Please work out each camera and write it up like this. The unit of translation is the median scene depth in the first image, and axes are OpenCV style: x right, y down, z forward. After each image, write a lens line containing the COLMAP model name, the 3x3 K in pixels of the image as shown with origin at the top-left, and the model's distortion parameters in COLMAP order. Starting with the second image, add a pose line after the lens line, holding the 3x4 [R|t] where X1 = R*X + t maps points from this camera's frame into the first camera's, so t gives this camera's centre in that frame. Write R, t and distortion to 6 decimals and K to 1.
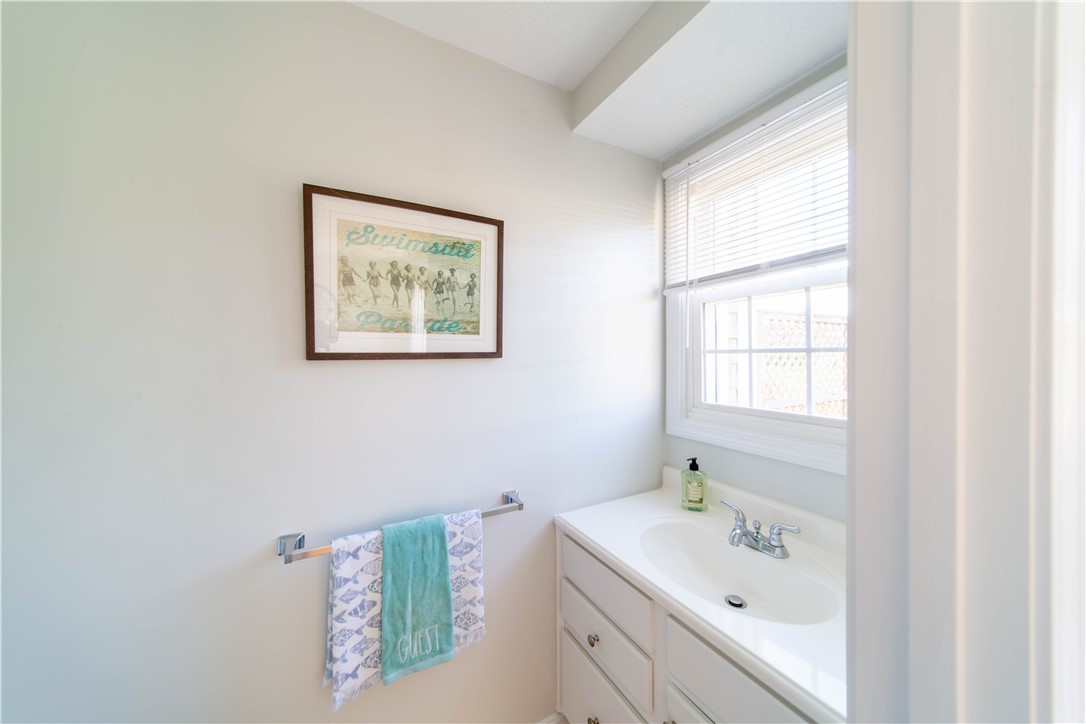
lens RADIAL K [[374.3, 0, 539.2], [0, 374.3, 357.6], [0, 0, 1]] dist [0.006863, -0.000202]
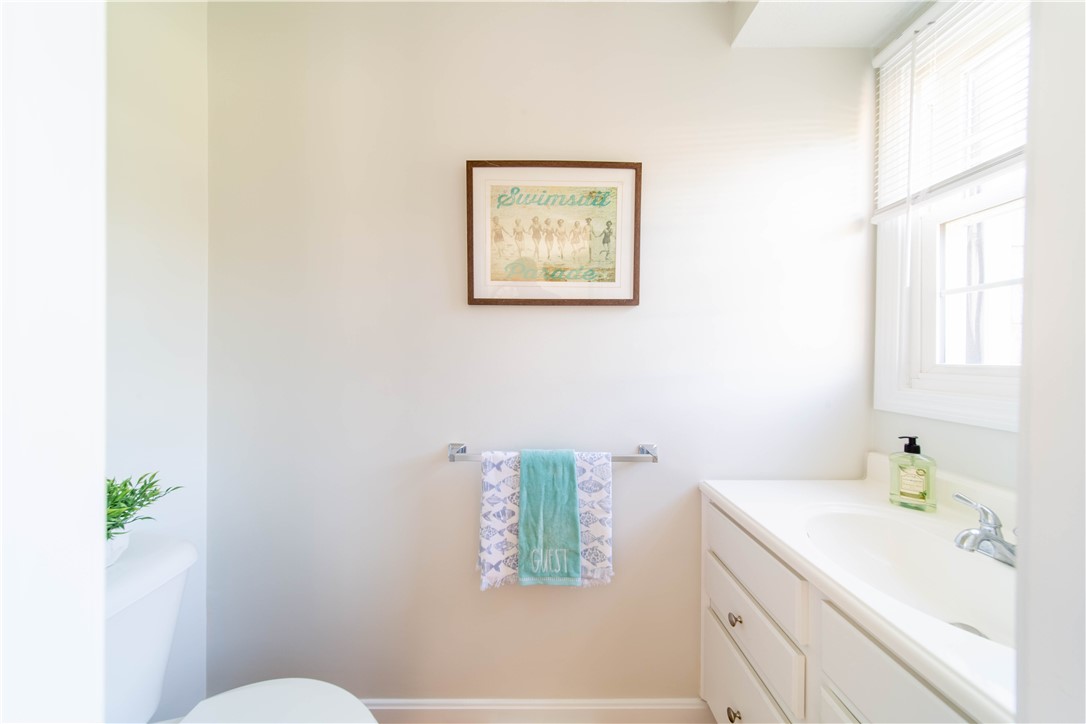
lens RADIAL K [[374.3, 0, 539.2], [0, 374.3, 357.6], [0, 0, 1]] dist [0.006863, -0.000202]
pose [[0.879230, 0.013984, -0.476191, 0.157421], [-0.012420, 0.999902, 0.006432, 0.152651], [0.476235, 0.000259, 0.879318, 0.023465]]
